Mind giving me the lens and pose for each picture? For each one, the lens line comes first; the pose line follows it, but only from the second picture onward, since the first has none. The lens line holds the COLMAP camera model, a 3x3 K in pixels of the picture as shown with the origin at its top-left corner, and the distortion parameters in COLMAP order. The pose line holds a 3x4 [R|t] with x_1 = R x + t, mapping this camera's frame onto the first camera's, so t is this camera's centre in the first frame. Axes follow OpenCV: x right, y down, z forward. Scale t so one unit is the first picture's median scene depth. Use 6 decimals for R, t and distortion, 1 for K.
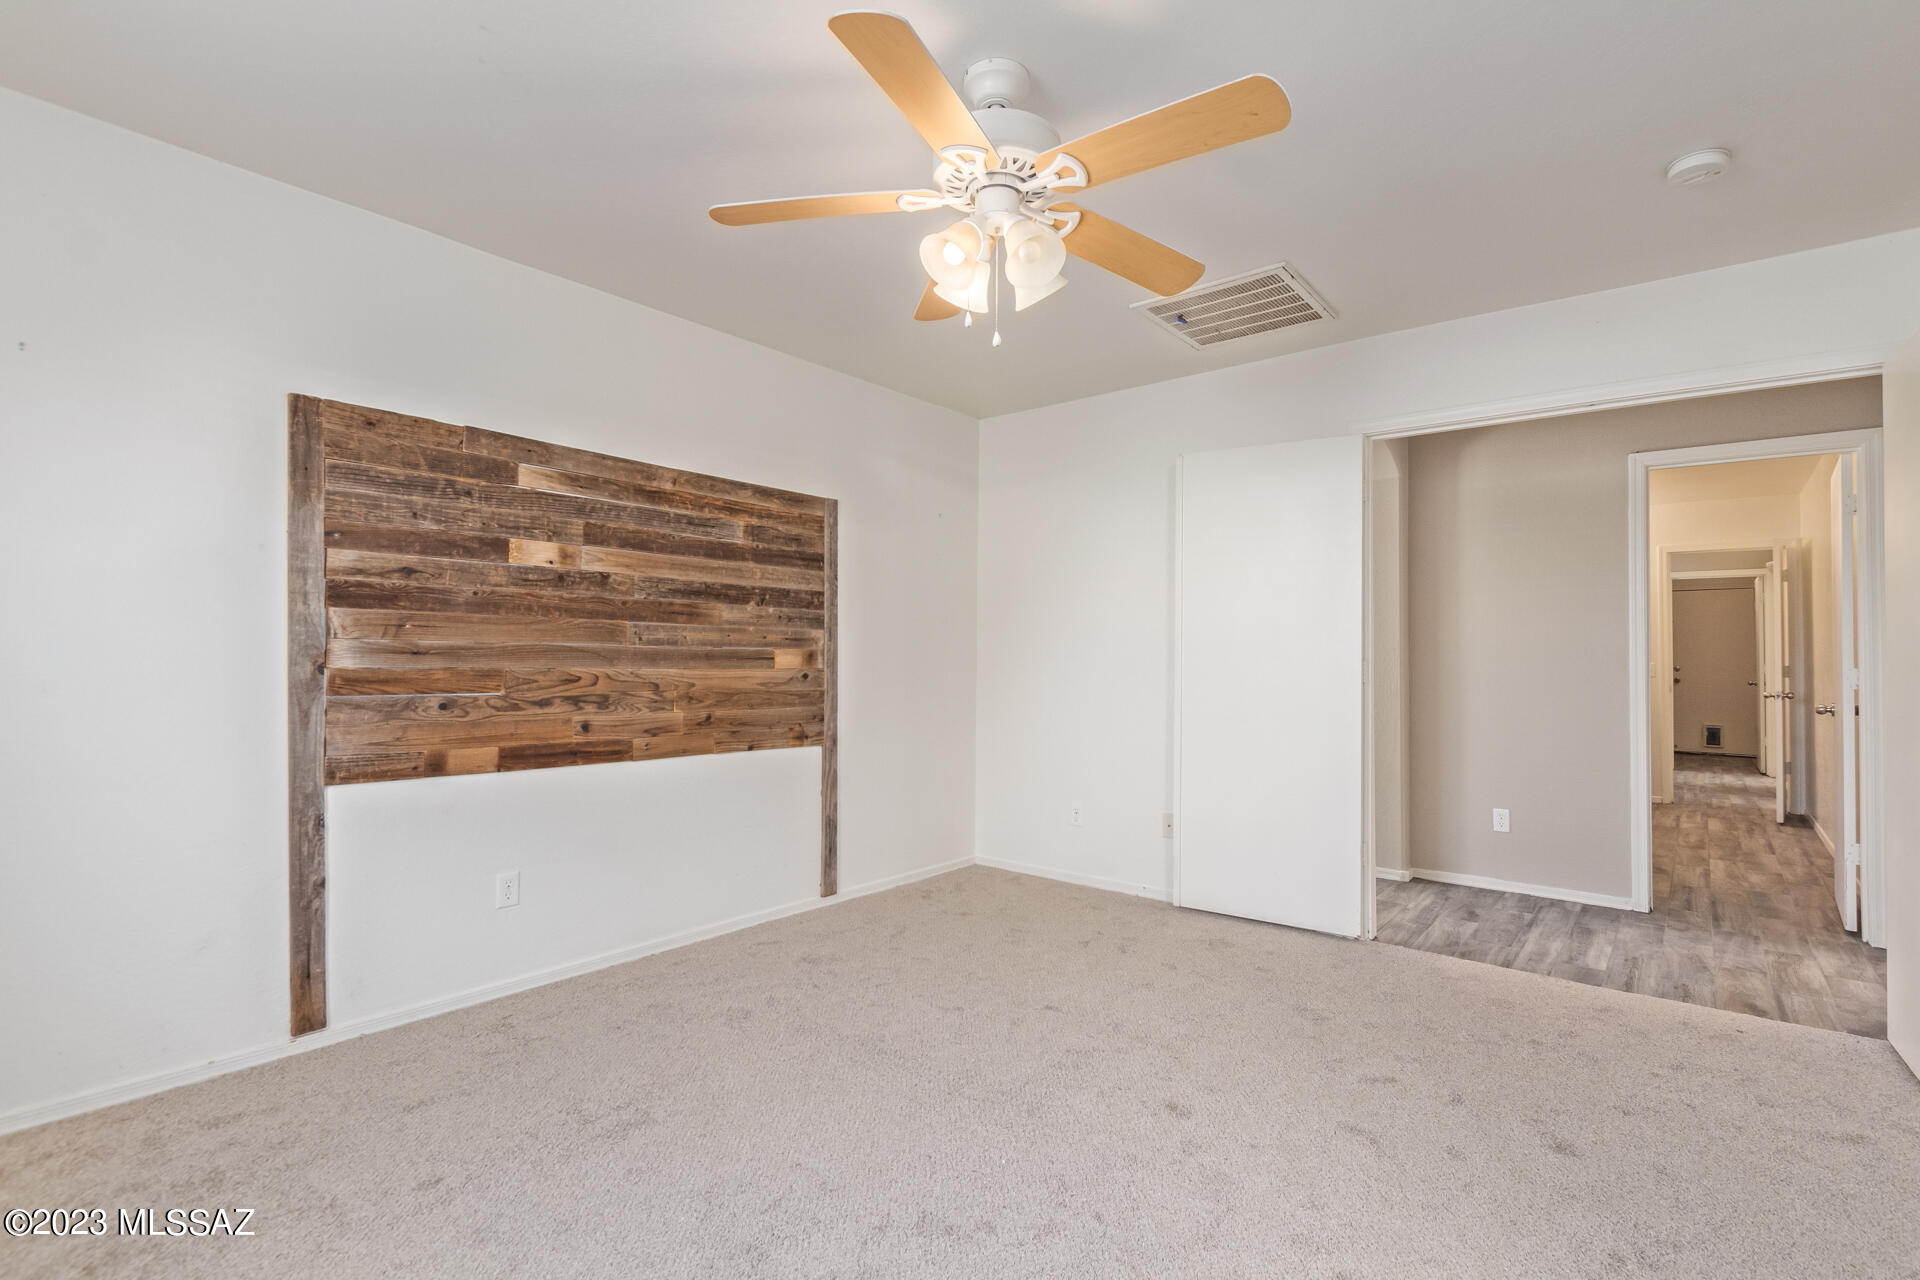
lens RADIAL K [[885.3, 0, 962.3], [0, 885.3, 647.3], [0, 0, 1]] dist [0.000648, 0.000050]
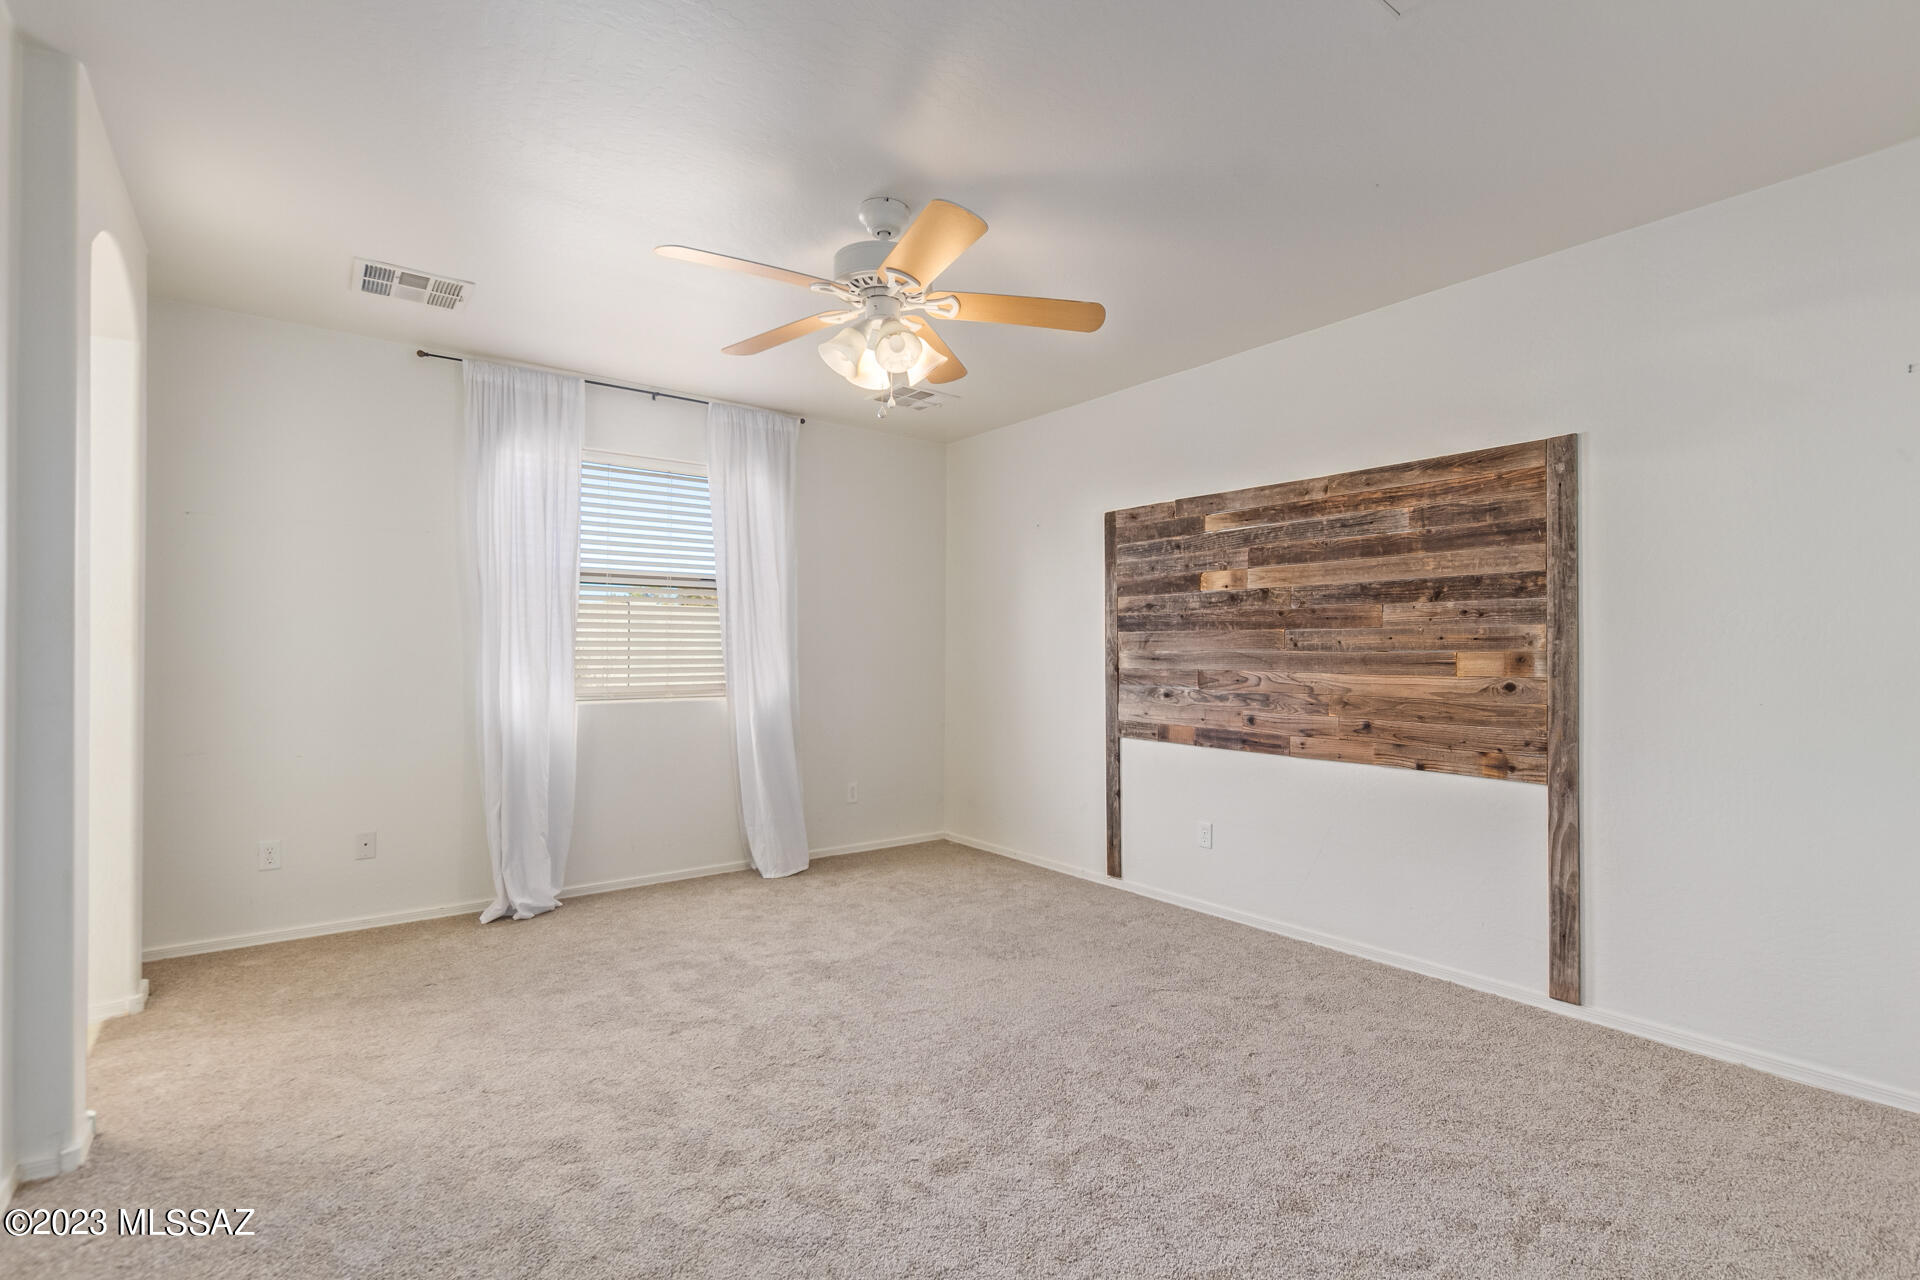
lens RADIAL K [[885.3, 0, 958.8], [0, 885.3, 647.1], [0, 0, 1]] dist [0.000648, 0.000050]
pose [[-0.232034, -0.005962, -0.972689, 0.775385], [0.020464, 0.999730, -0.011010, -0.003504], [0.972492, -0.022460, -0.231849, 0.838085]]
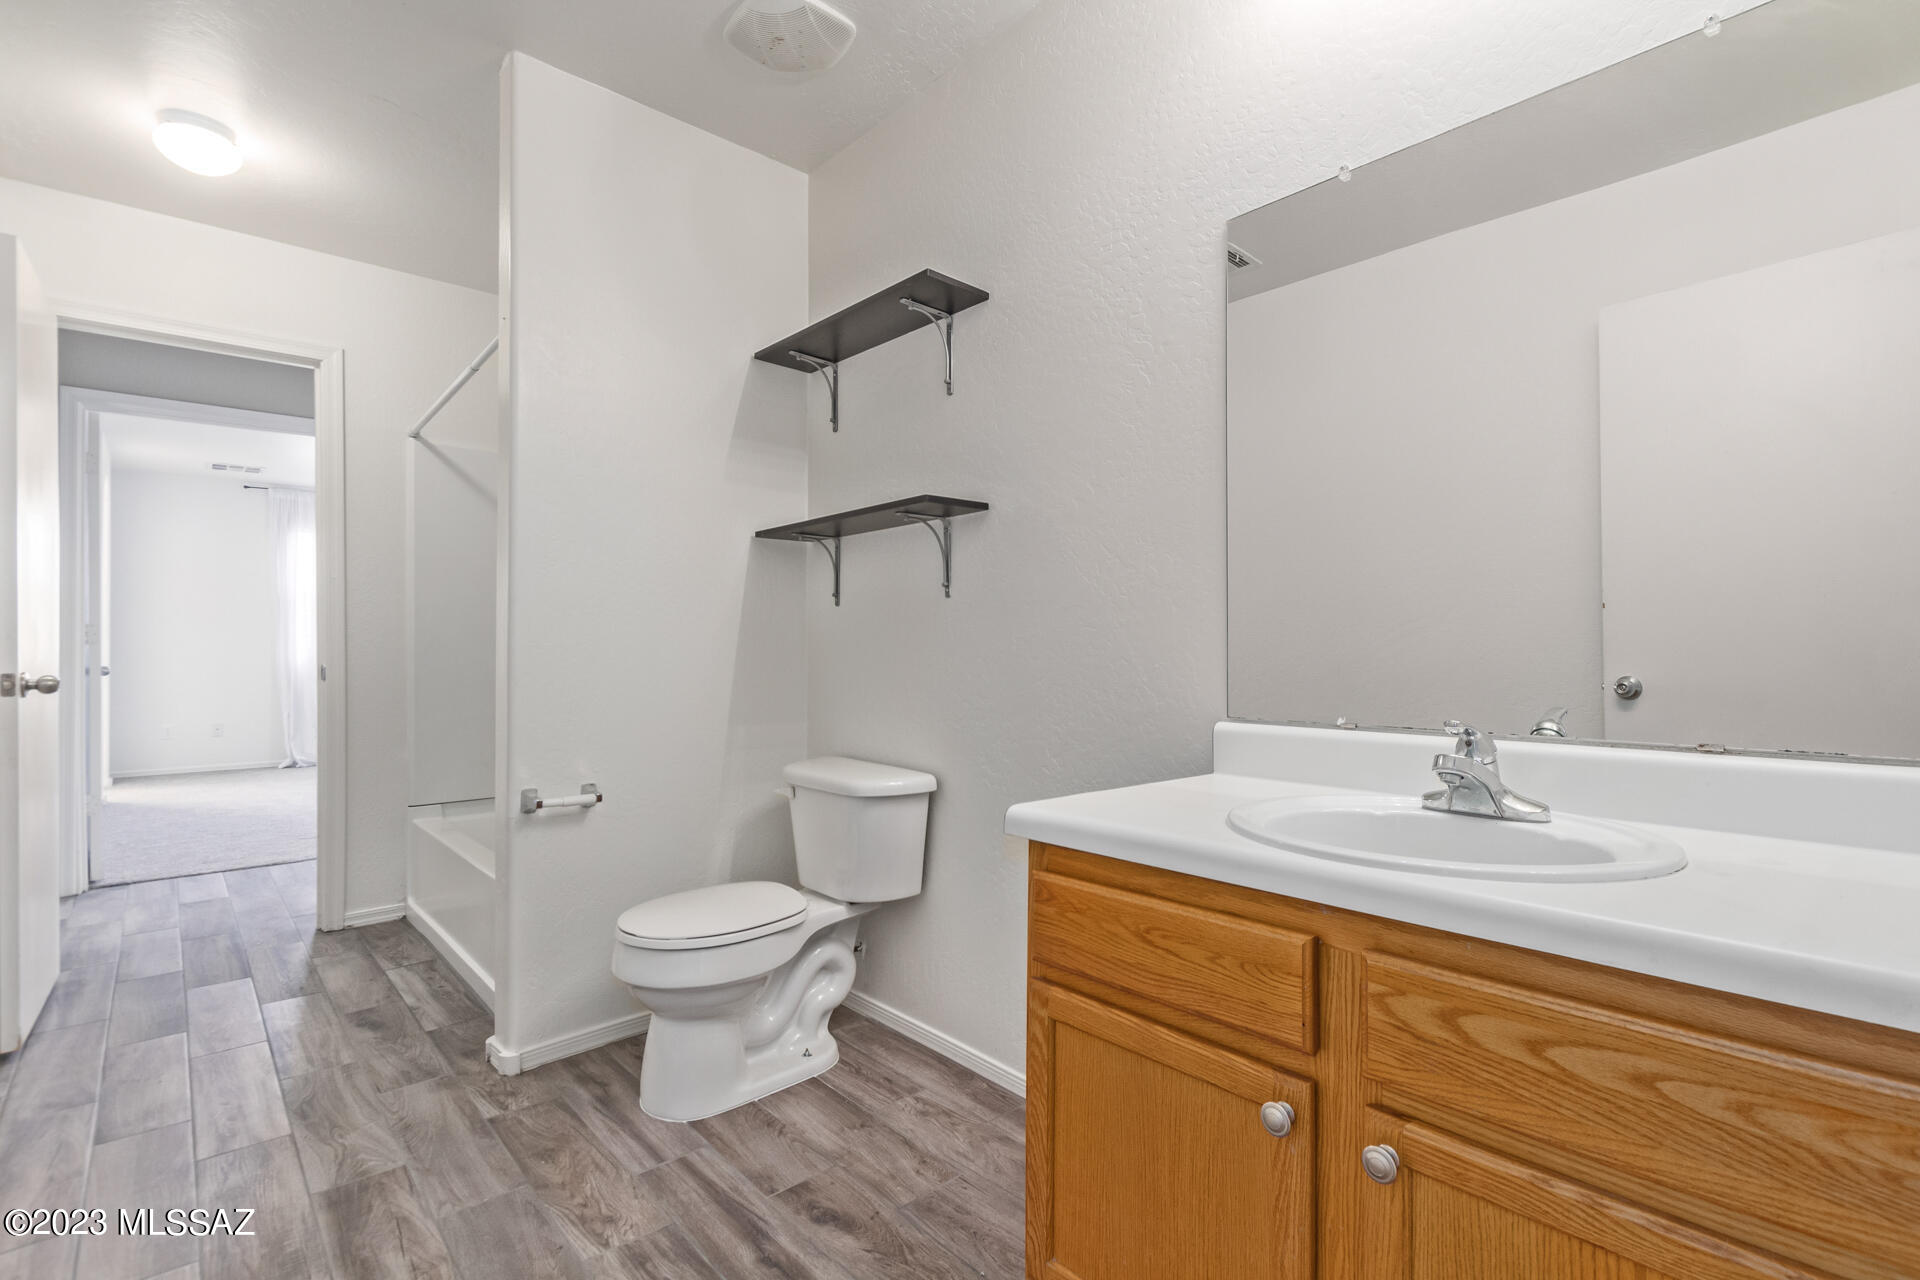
lens RADIAL K [[885.3, 0, 963.1], [0, 885.3, 643.9], [0, 0, 1]] dist [0.000648, 0.000050]
pose [[-0.154176, -0.004473, -0.988033, 1.318586], [0.015144, 0.999862, -0.006890, 0.024248], [0.987927, -0.016025, -0.154087, 1.495383]]
